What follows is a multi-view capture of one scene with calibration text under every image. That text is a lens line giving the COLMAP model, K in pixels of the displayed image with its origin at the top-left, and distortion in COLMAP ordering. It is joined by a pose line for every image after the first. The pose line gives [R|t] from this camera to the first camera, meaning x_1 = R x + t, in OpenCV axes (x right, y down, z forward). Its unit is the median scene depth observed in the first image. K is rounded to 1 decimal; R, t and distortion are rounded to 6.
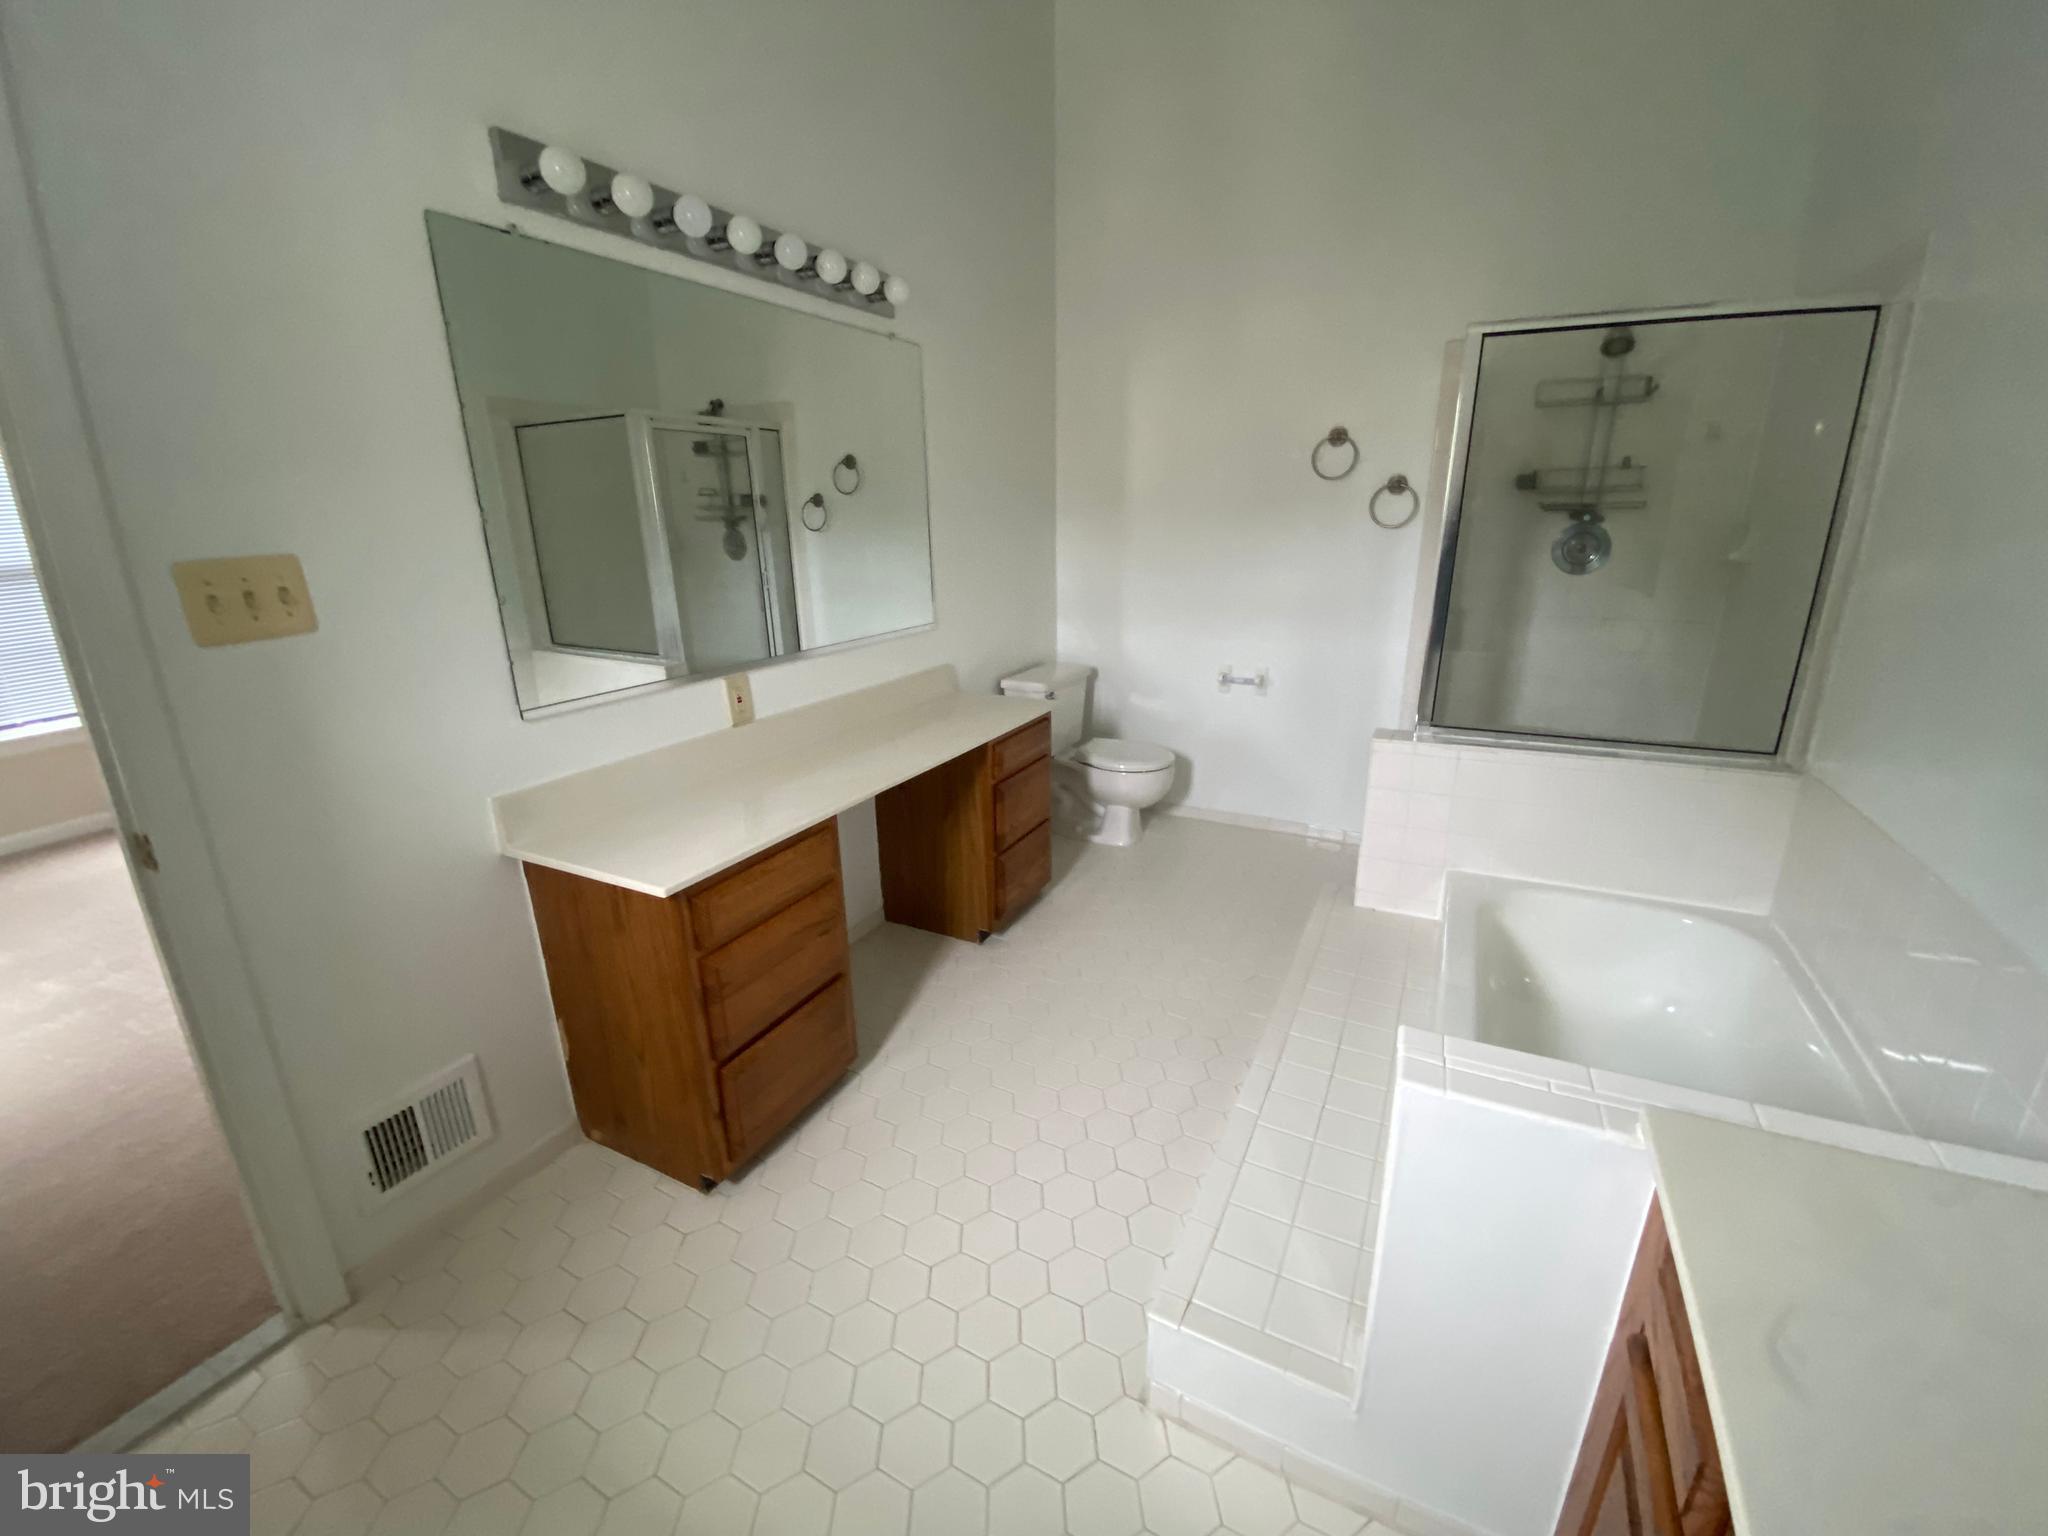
lens RADIAL K [[832.4, 0, 1025.8], [0, 832.4, 773.7], [0, 0, 1]] dist [0.015983, -0.000067]
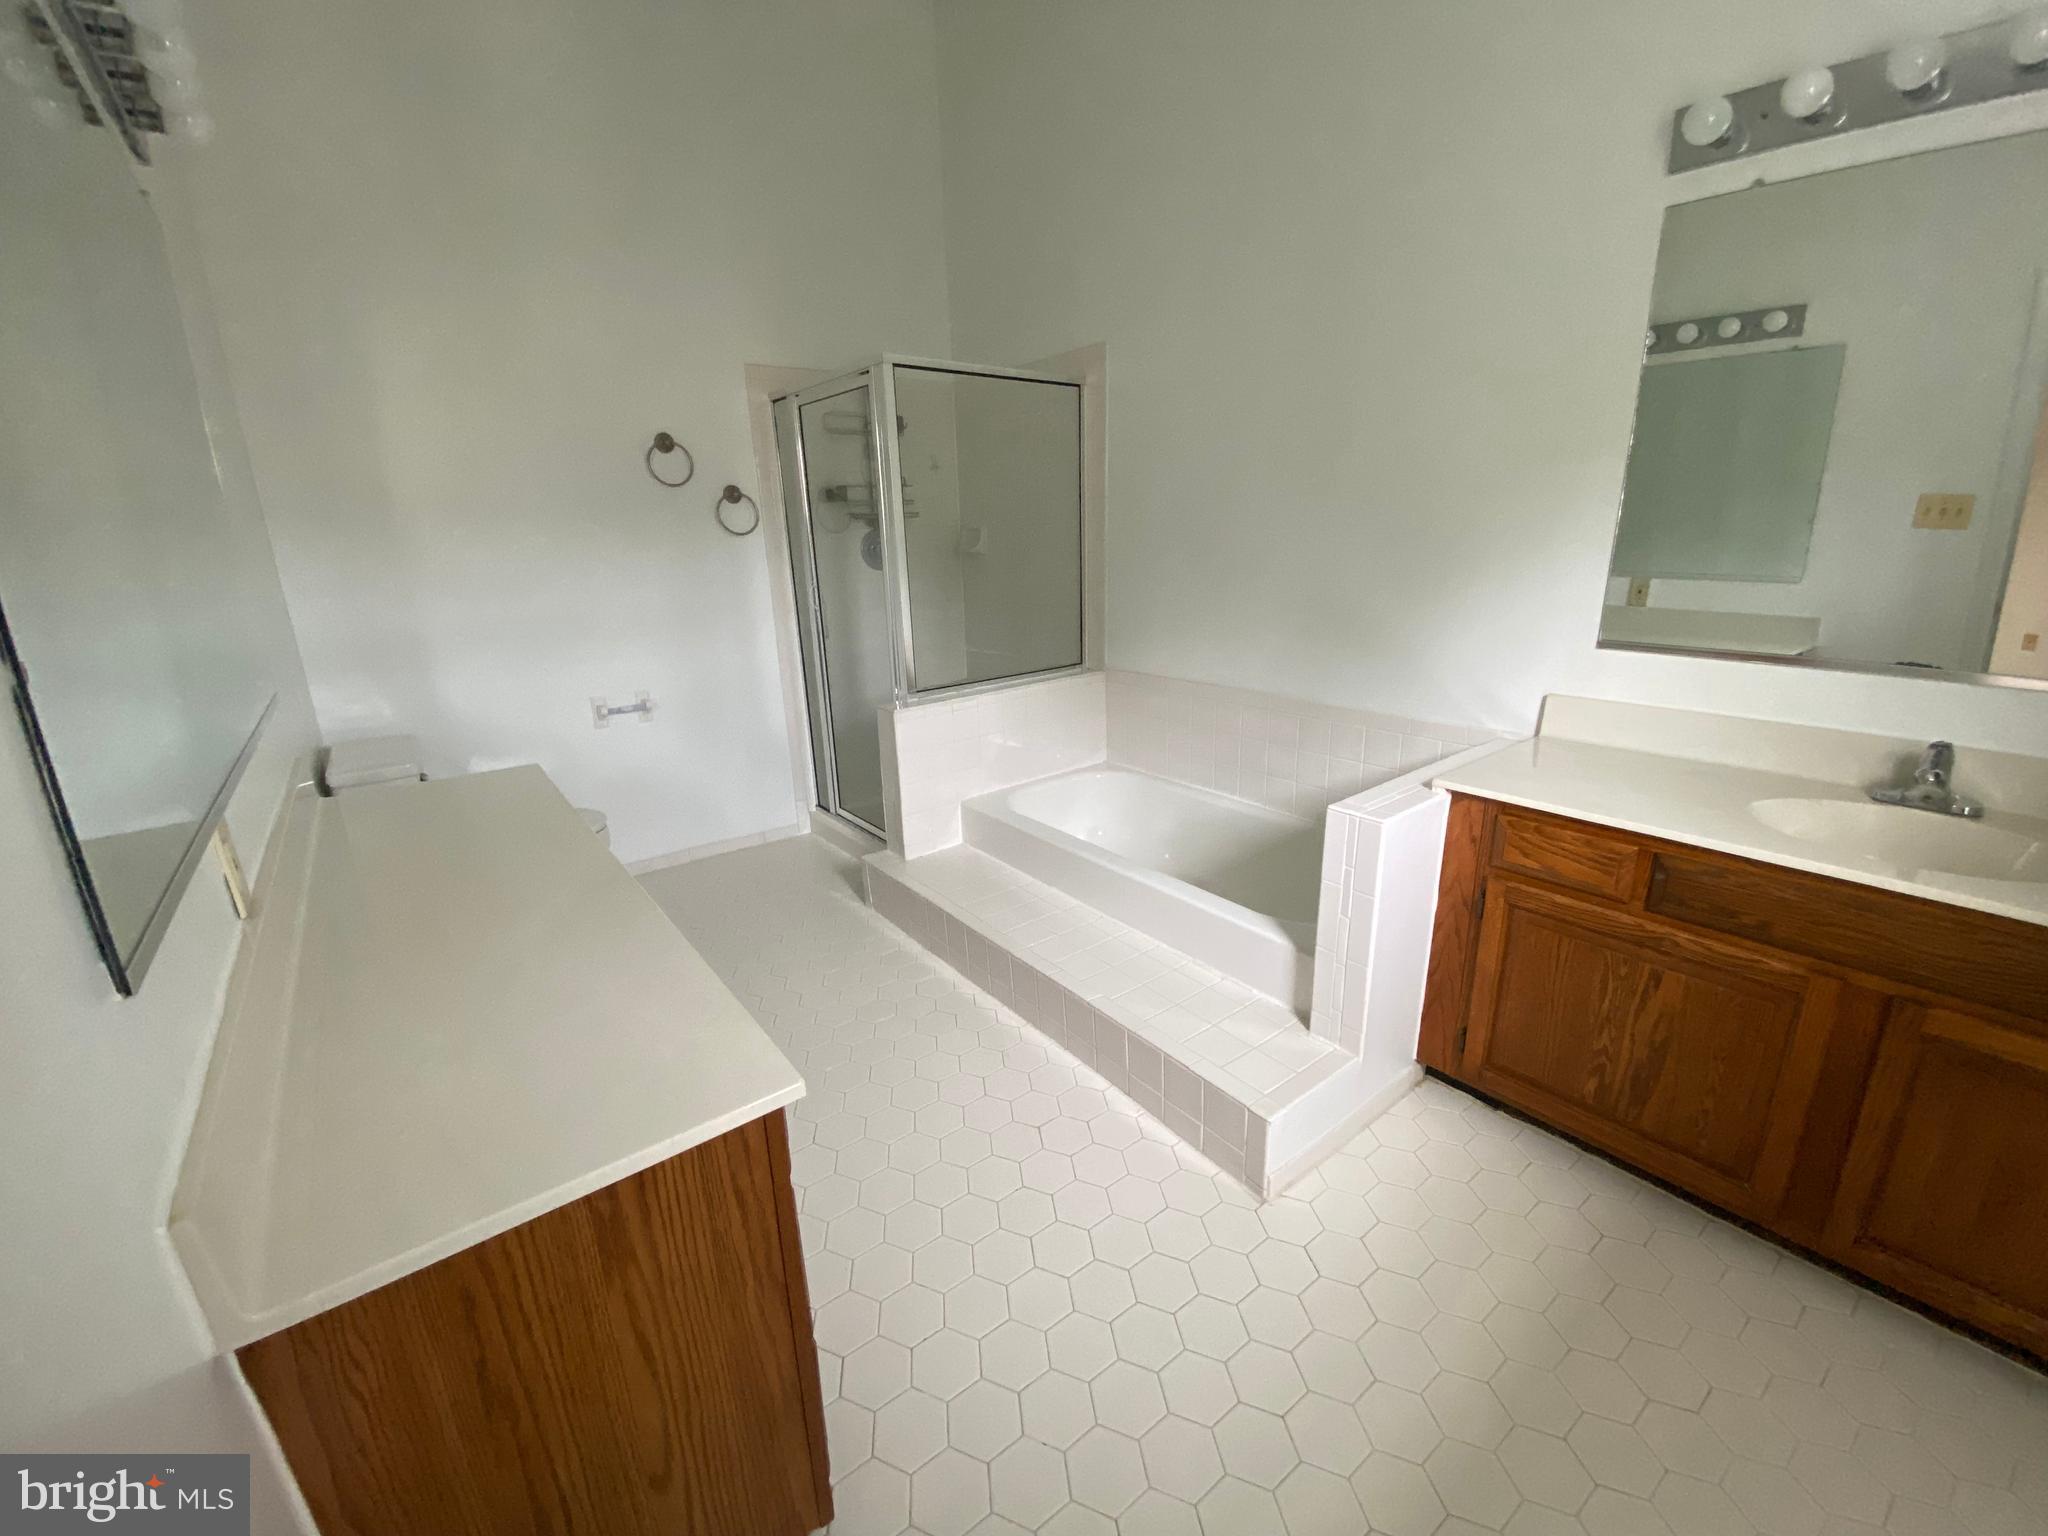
lens RADIAL K [[832.4, 0, 1026.1], [0, 832.4, 763.2], [0, 0, 1]] dist [0.015983, -0.000067]
pose [[0.415755, -0.245763, 0.875641, -0.404150], [0.294785, 0.947234, 0.125893, -0.049725], [-0.860378, 0.205785, 0.466265, 0.265390]]
